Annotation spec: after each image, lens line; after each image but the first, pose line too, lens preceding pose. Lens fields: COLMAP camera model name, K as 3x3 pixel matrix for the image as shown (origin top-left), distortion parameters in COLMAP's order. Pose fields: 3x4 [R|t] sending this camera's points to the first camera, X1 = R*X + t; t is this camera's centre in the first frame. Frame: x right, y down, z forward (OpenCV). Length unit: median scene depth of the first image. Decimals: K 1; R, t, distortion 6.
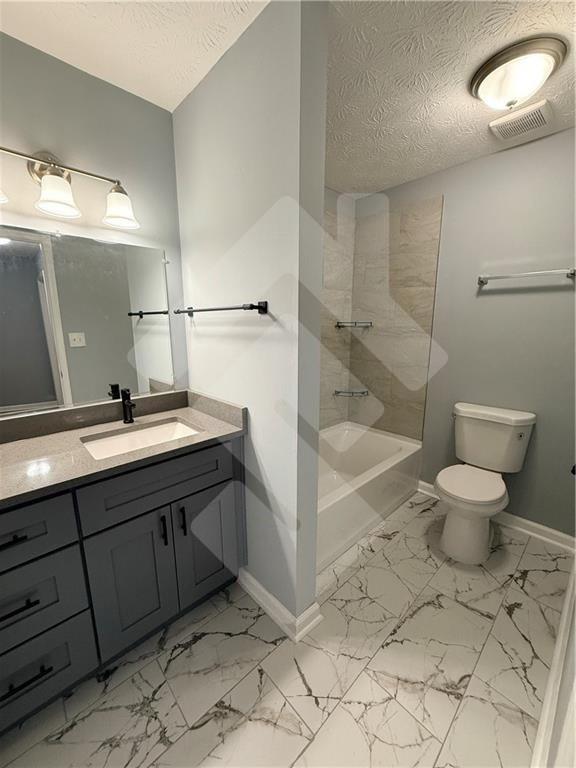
lens RADIAL K [[305.3, 0, 285.5], [0, 305.3, 382.9], [0, 0, 1]] dist [-0.001502, 0.000513]
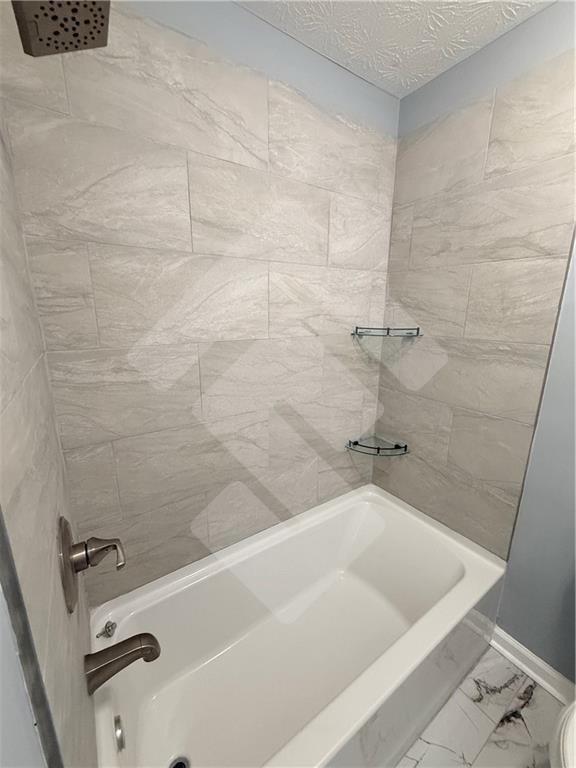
lens RADIAL K [[305.3, 0, 286.7], [0, 305.3, 384.6], [0, 0, 1]] dist [-0.001502, 0.000513]
pose [[0.988495, 0.037484, -0.146537, 0.135818], [-0.029183, 0.997867, 0.058392, -0.127656], [0.148413, -0.053444, 0.987480, 0.432106]]
